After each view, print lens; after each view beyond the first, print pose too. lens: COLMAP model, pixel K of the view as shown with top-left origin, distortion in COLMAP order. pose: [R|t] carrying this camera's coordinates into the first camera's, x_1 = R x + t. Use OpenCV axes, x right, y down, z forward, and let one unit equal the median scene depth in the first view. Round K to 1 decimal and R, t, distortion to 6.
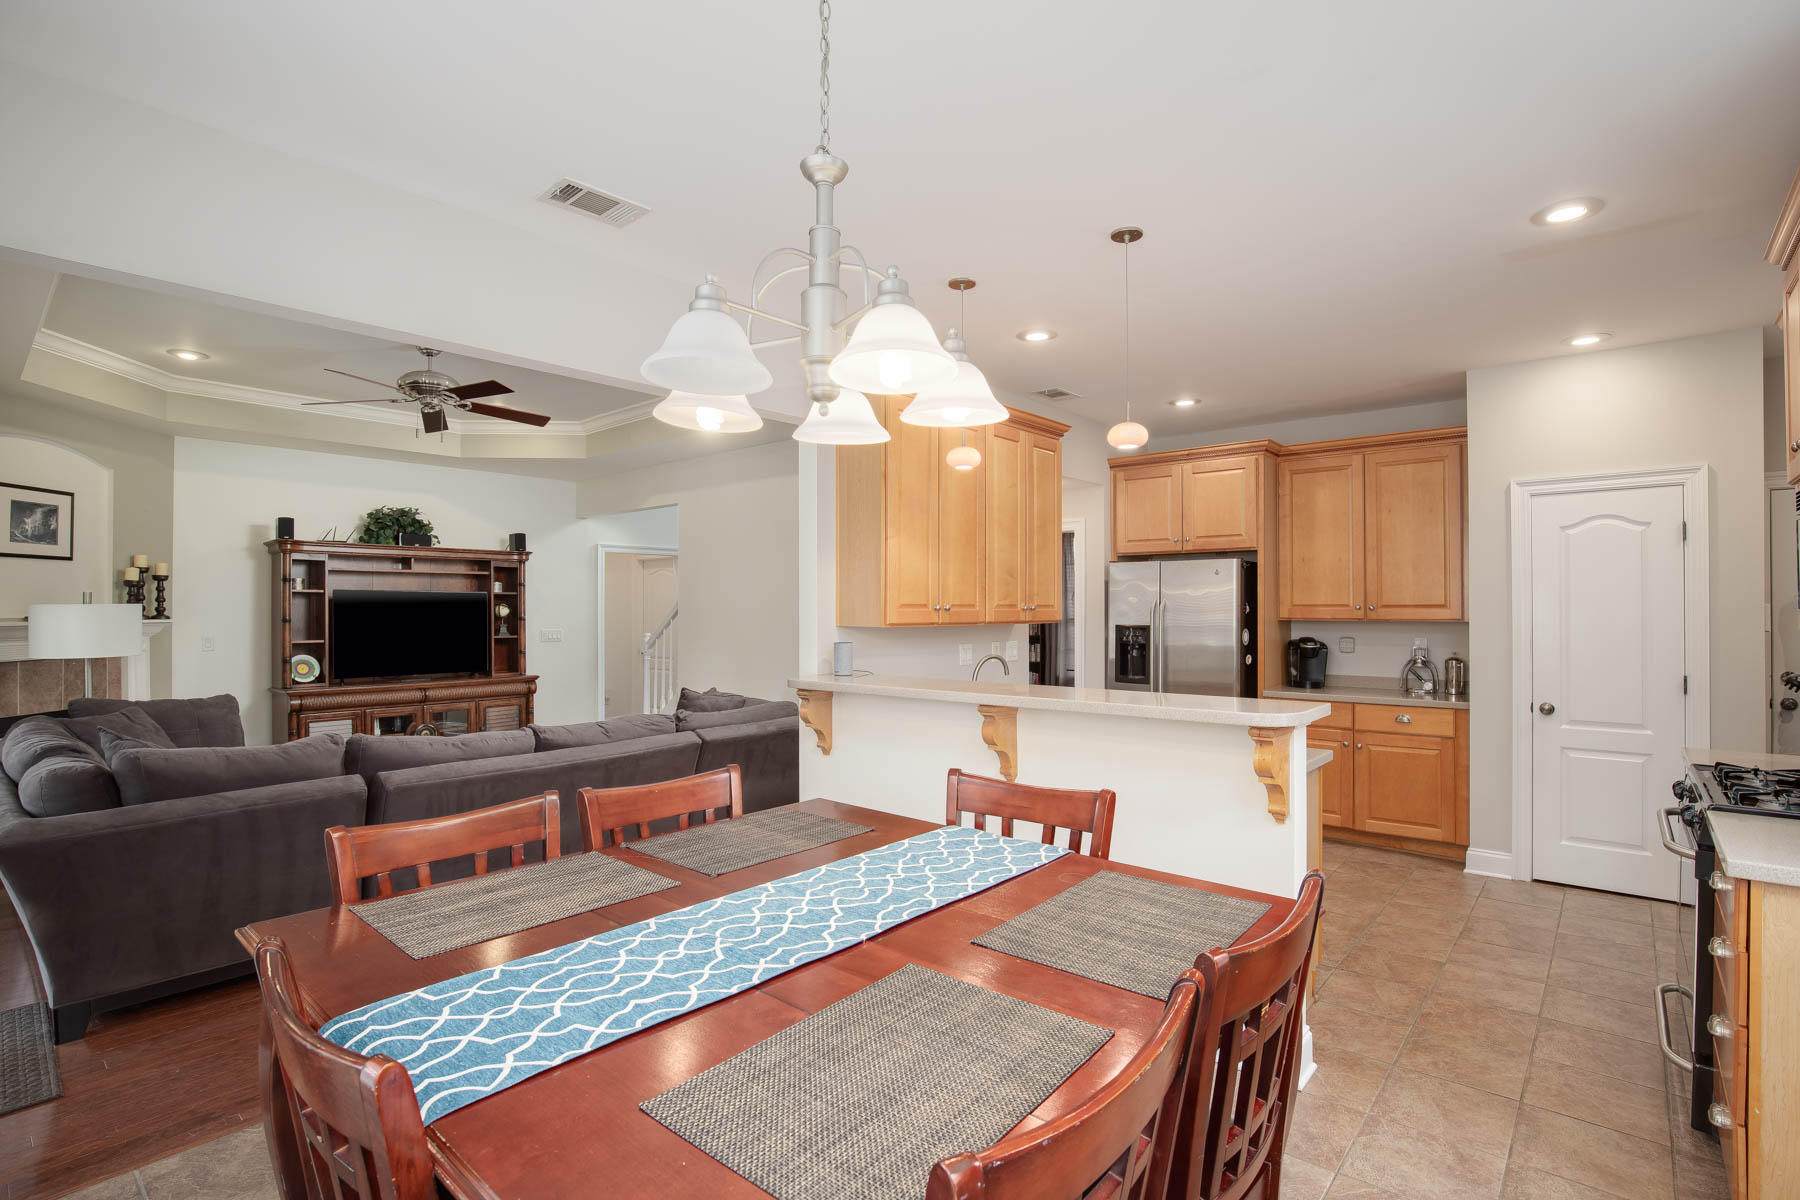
lens RADIAL K [[837.0, 0, 900.1], [0, 837.0, 605.3], [0, 0, 1]] dist [0.001182, -0.000119]
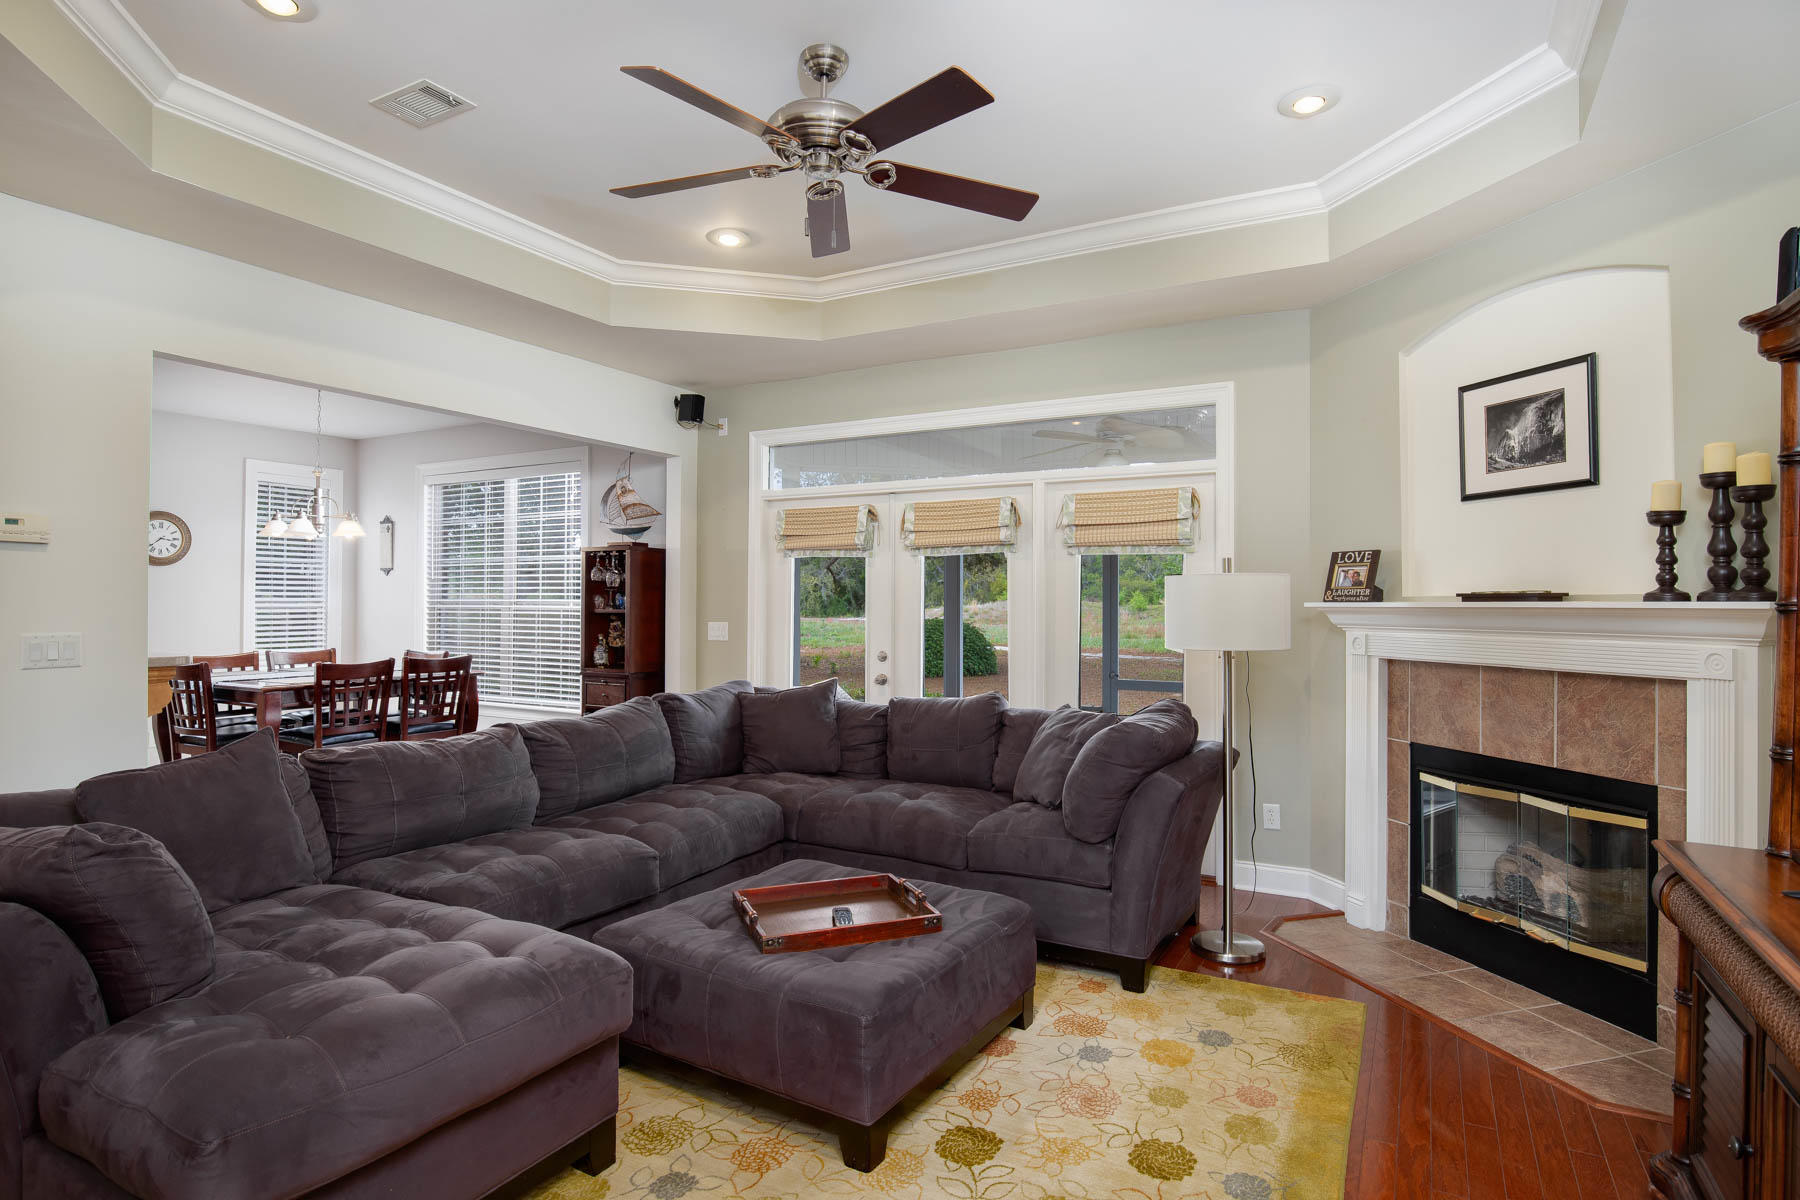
lens RADIAL K [[942.9, 0, 899.9], [0, 942.9, 599.6], [0, 0, 1]] dist [-0.026099, 0.000417]
pose [[-0.981795, -0.003938, -0.189905, -0.425732], [-0.002675, 0.999973, -0.006911, 0.020041], [0.189927, -0.006277, -0.981778, 1.353720]]
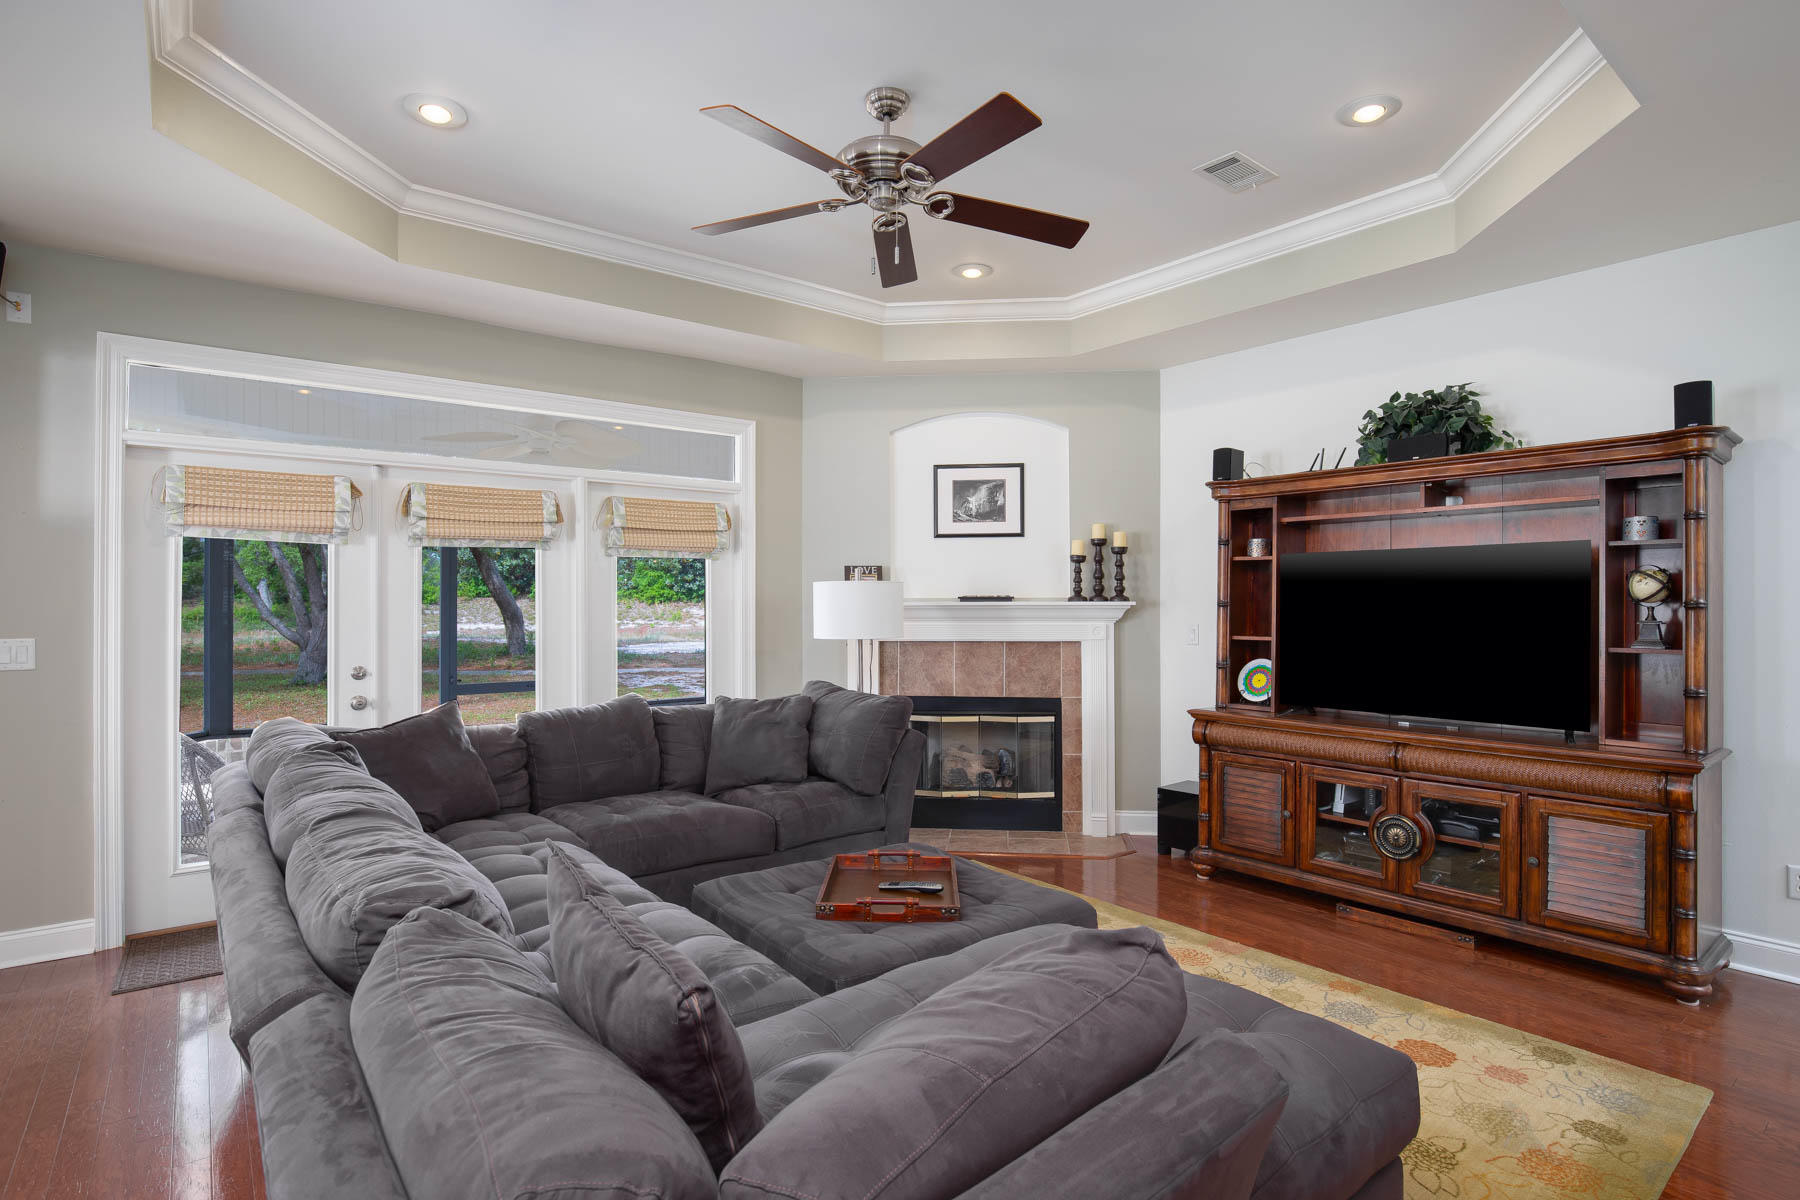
lens RADIAL K [[914.8, 0, 901.8], [0, 914.8, 607.9], [0, 0, 1]] dist [-0.018866, -0.000242]
pose [[-0.201843, 0.004379, -0.979408, 0.021176], [0.004765, 0.999983, 0.003489, 0.018984], [0.979406, -0.003963, -0.201860, 0.983583]]
